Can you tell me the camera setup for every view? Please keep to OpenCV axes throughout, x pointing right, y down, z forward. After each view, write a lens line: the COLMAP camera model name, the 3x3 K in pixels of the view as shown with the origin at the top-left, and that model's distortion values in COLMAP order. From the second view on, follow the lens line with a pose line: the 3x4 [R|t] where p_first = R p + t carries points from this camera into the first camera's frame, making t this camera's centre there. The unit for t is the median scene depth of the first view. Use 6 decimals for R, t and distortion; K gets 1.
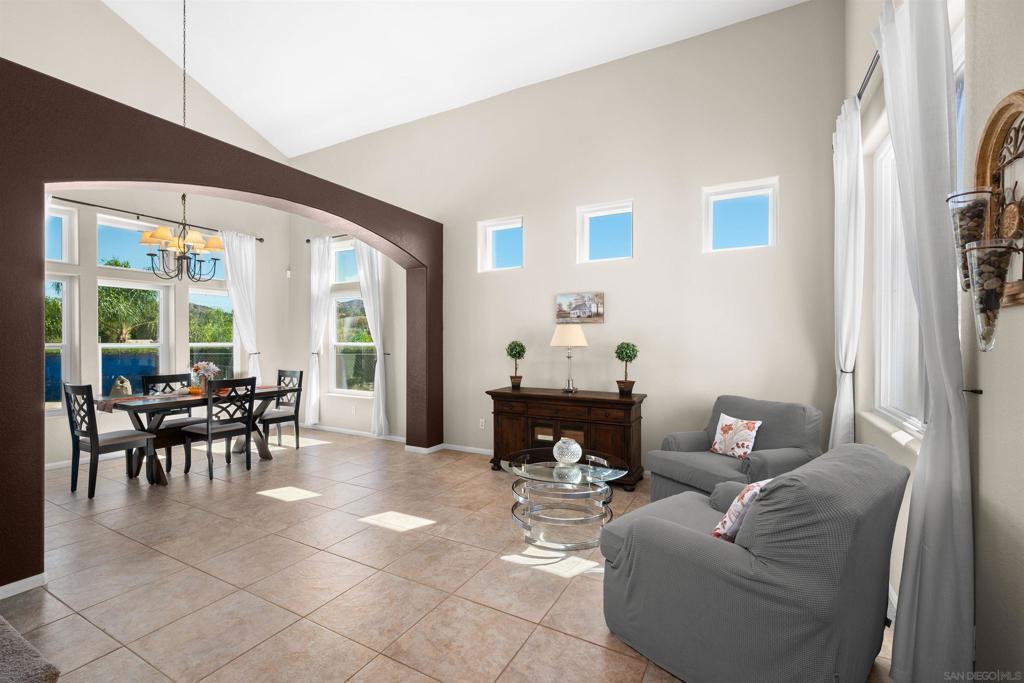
lens RADIAL K [[442.3, 0, 505.6], [0, 442.3, 343.8], [0, 0, 1]] dist [0.002592, 0.000079]
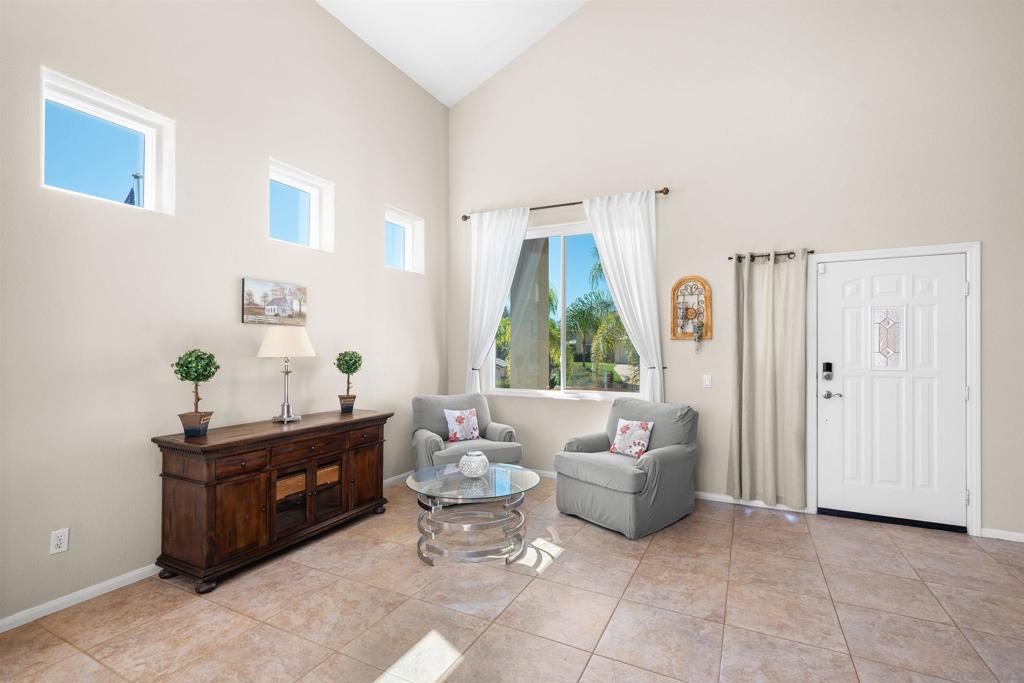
lens RADIAL K [[476.9, 0, 511.9], [0, 476.9, 342.5], [0, 0, 1]] dist [0.003634, 0.000515]
pose [[-0.035851, 0.014636, 0.999250, -0.624689], [0.008465, 0.999861, -0.014342, -0.003354], [-0.999321, 0.007944, -0.035970, 0.661544]]
